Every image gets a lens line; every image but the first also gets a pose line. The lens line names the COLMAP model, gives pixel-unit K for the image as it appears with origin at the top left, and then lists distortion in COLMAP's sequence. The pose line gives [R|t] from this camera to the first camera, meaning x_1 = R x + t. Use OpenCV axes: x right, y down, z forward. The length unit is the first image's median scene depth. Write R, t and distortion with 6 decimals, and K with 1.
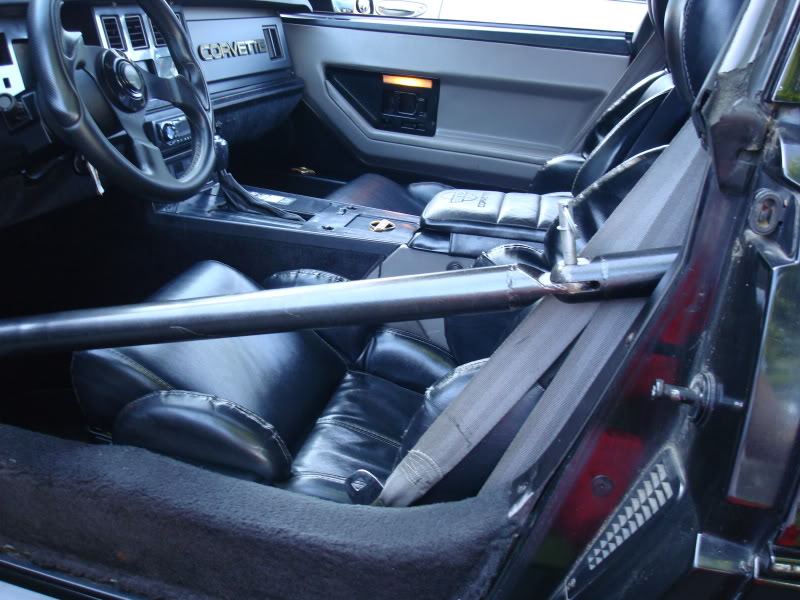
lens RADIAL K [[819.7, 0, 400.0], [0, 819.7, 300.0], [0, 0, 1]] dist [-0.065766, -0.108854]
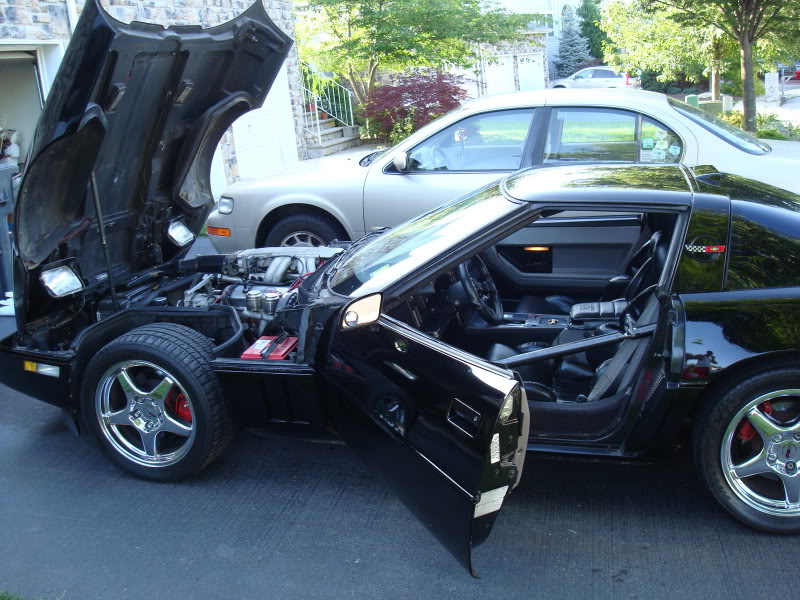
lens RADIAL K [[819.7, 0, 400.0], [0, 819.7, 300.0], [0, 0, 1]] dist [-0.065766, -0.108854]
pose [[0.989900, -0.132943, -0.049226, -0.394716], [0.127952, 0.987362, -0.093507, 0.022179], [0.061035, 0.086264, 0.994401, -1.722333]]
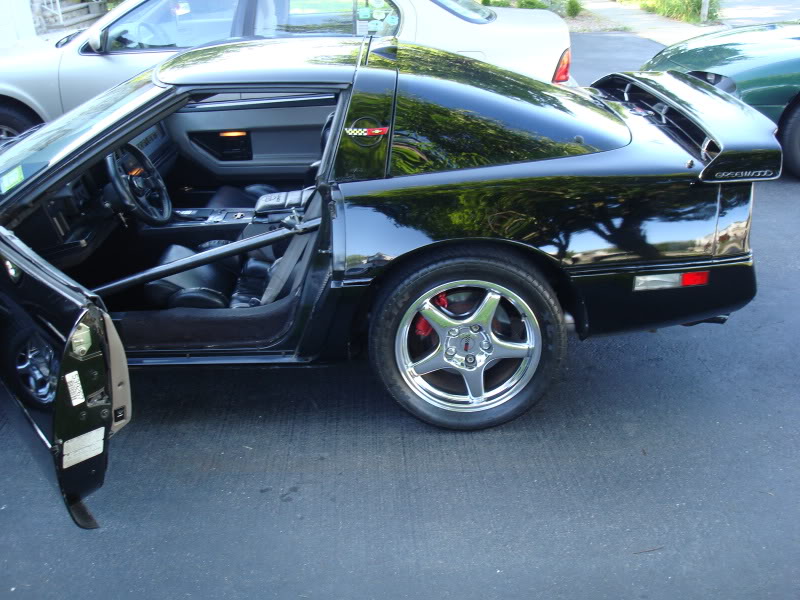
lens RADIAL K [[822.4, 0, 387.8], [0, 822.4, 284.7], [0, 0, 1]] dist [-0.058802, -0.110744]
pose [[0.966334, -0.204435, 0.156219, -0.018647], [0.195540, 0.978159, 0.070494, 0.021465], [-0.167218, -0.037573, 0.985204, -1.512280]]
